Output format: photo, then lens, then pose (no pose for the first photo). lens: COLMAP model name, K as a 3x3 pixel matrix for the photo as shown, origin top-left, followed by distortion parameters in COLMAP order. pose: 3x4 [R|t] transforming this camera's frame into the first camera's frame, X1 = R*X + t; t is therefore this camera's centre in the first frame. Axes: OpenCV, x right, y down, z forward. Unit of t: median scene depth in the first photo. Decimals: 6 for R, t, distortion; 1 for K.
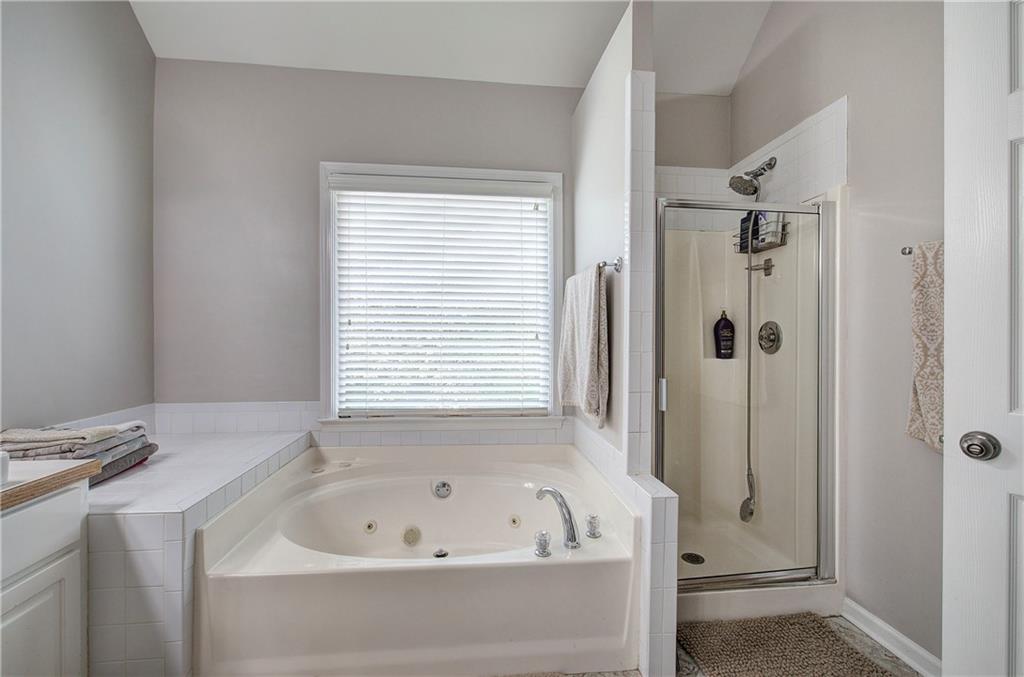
lens RADIAL K [[434.3, 0, 513.0], [0, 434.3, 339.1], [0, 0, 1]] dist [-0.001300, 0.000190]
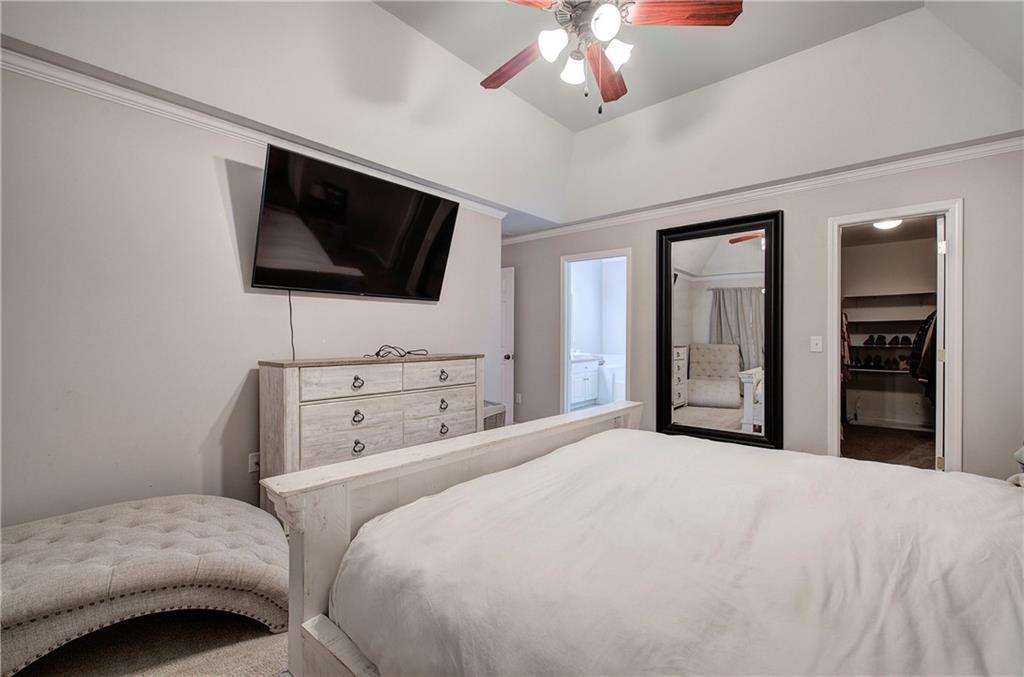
lens RADIAL K [[434.3, 0, 513.0], [0, 434.3, 339.1], [0, 0, 1]] dist [-0.001300, 0.000190]
pose [[0.685128, -0.000176, -0.728422, 1.494906], [-0.000016, 1.000000, -0.000257, 0.014146], [0.728422, 0.000188, 0.685128, -2.301653]]
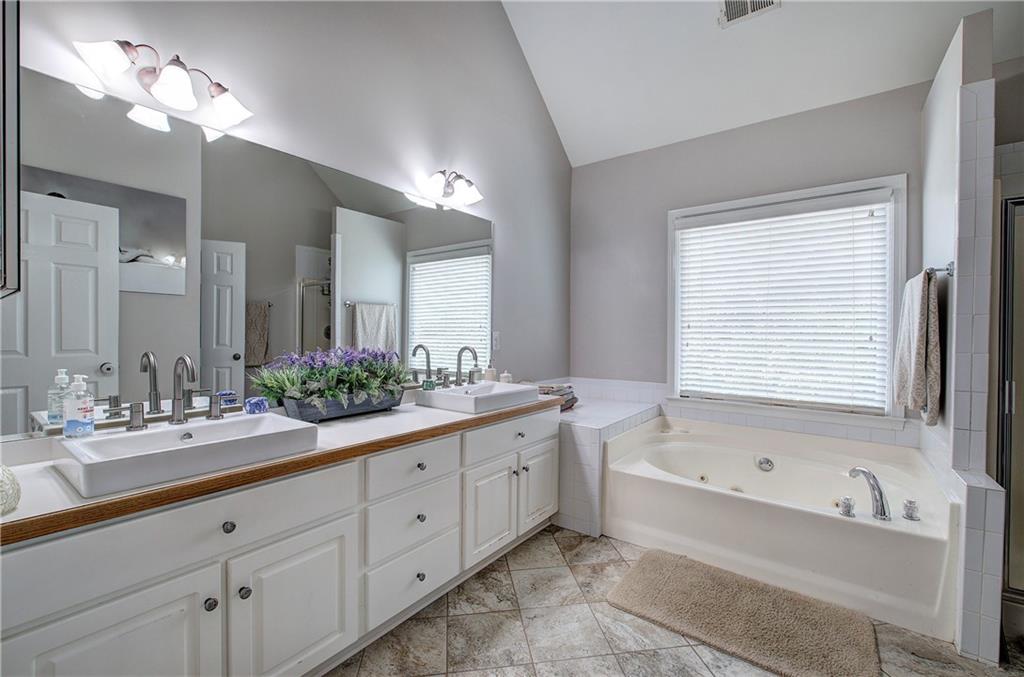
lens RADIAL K [[434.3, 0, 513.0], [0, 434.3, 339.1], [0, 0, 1]] dist [-0.001300, 0.000190]
pose [[0.738071, 0.007644, -0.674680, 0.143511], [-0.009021, 0.999958, 0.001461, 0.003323], [0.674663, 0.005008, 0.738109, -0.399758]]
